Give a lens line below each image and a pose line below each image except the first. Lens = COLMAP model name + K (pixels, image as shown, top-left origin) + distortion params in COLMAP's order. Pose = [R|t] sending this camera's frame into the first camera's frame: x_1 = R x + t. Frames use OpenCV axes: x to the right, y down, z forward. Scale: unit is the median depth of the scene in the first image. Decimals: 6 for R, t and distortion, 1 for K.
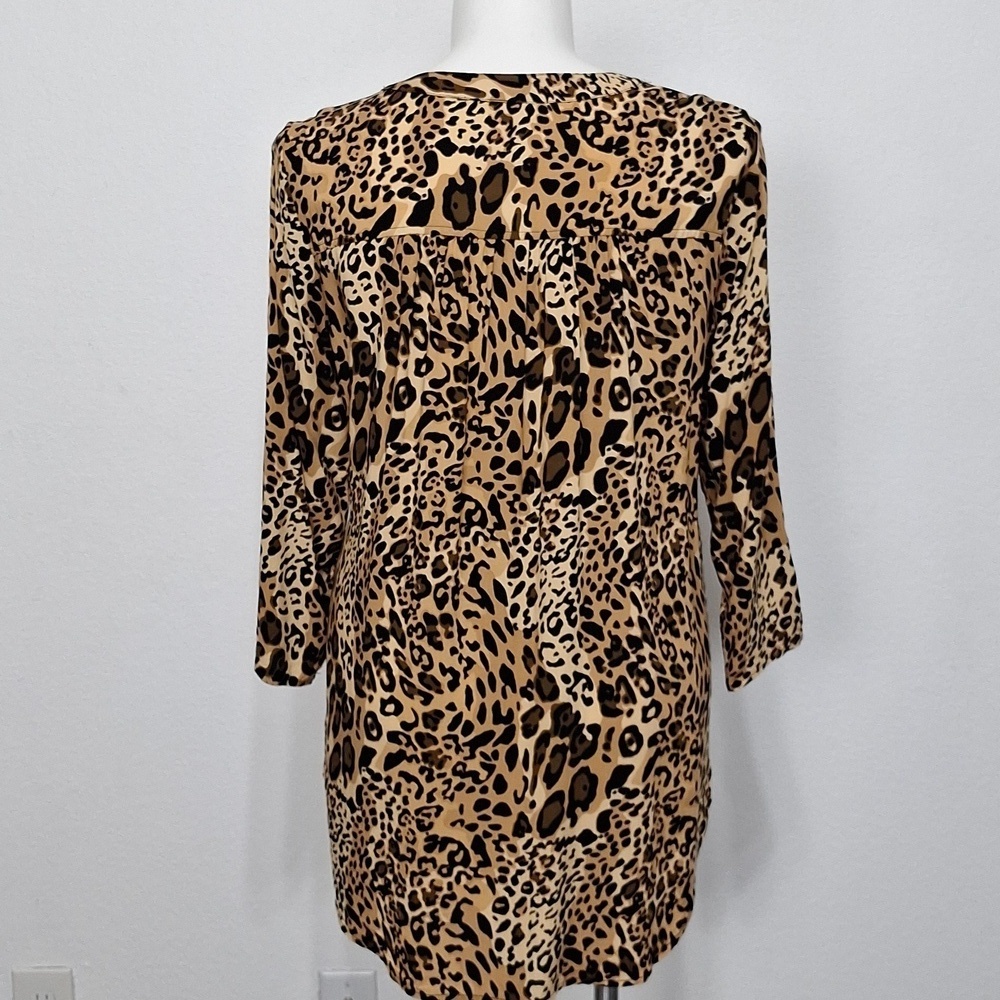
lens RADIAL K [[1528.1, 0, 467.2], [0, 1528.1, 517.2], [0, 0, 1]] dist [0.206882, -0.424518]
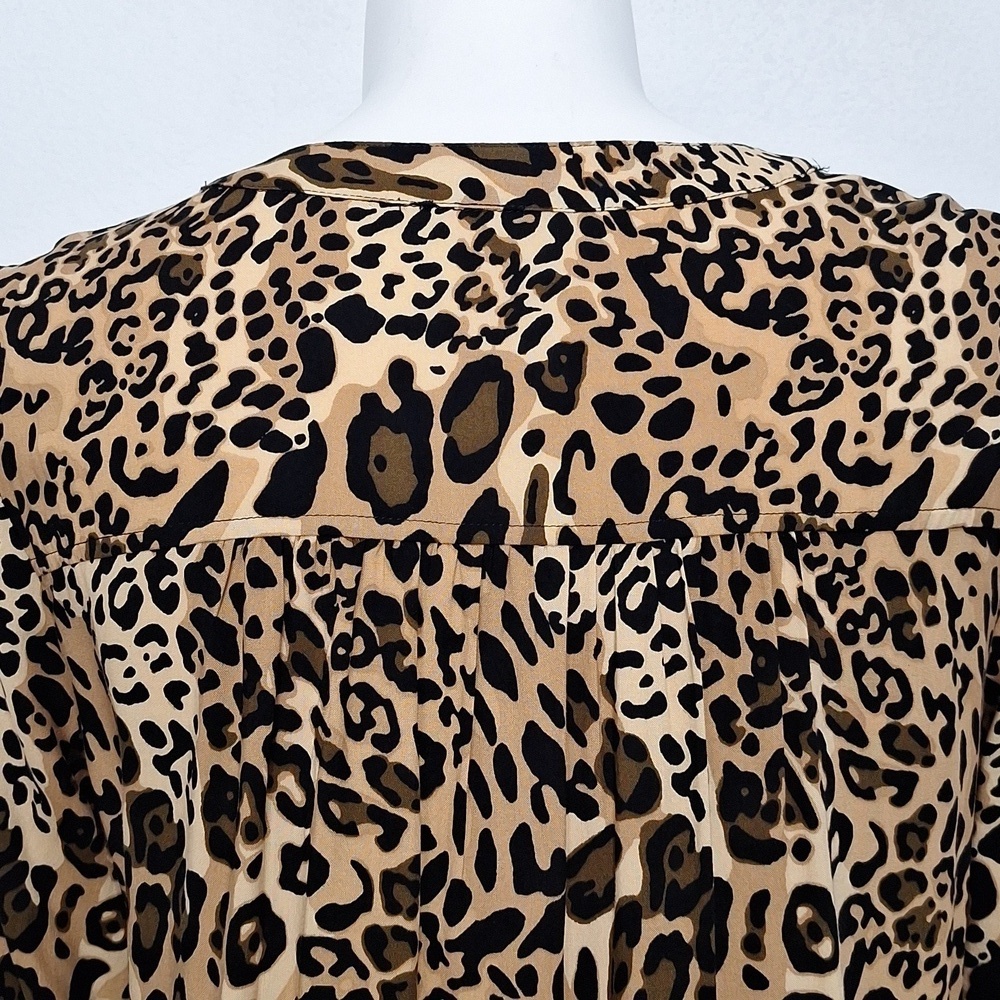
lens RADIAL K [[1528.1, 0, 467.2], [0, 1528.1, 517.2], [0, 0, 1]] dist [0.206882, -0.424518]
pose [[0.998683, -0.017656, 0.048164, -0.004484], [0.022792, 0.993860, -0.108274, -0.144282], [-0.045957, 0.109229, 0.992954, 0.606415]]
